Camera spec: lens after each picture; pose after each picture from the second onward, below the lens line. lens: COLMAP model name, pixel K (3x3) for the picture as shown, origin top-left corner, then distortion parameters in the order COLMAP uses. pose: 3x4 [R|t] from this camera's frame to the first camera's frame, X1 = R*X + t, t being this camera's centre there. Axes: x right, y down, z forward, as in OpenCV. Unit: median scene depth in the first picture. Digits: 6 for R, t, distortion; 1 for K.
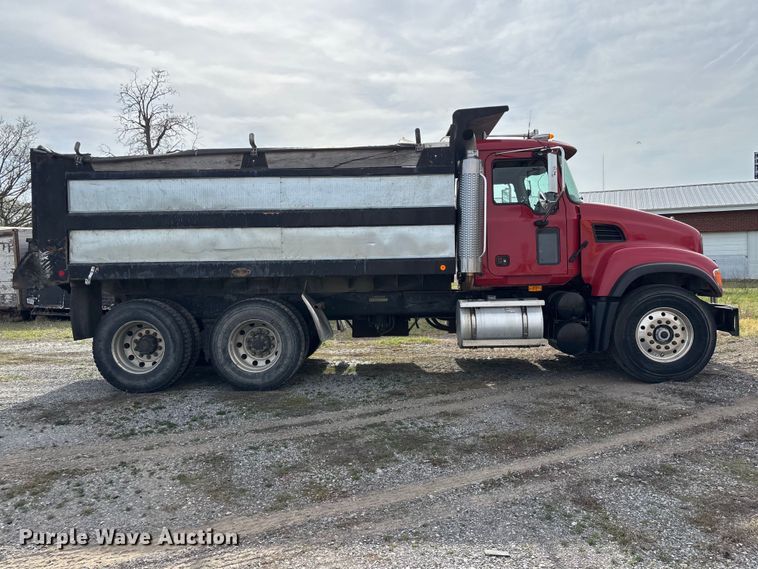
lens RADIAL K [[568.9, 0, 376.8], [0, 568.9, 286.9], [0, 0, 1]] dist [0.053627, -0.066835]
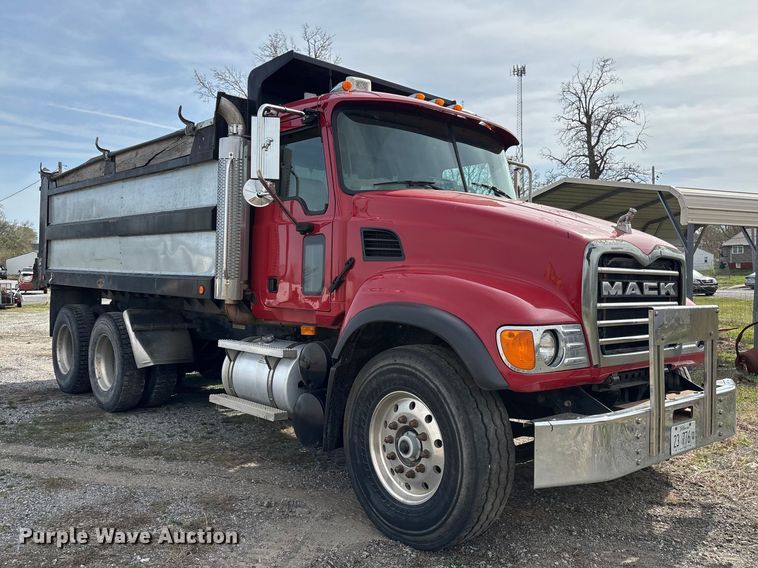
lens RADIAL K [[654.7, 0, 379.9], [0, 654.7, 258.4], [0, 0, 1]] dist [0.008853, -0.115077]
pose [[0.700530, 0.017296, -0.713414, 0.881650], [-0.065023, 0.997095, -0.039676, -0.055203], [0.710655, 0.074182, 0.699619, 0.572087]]
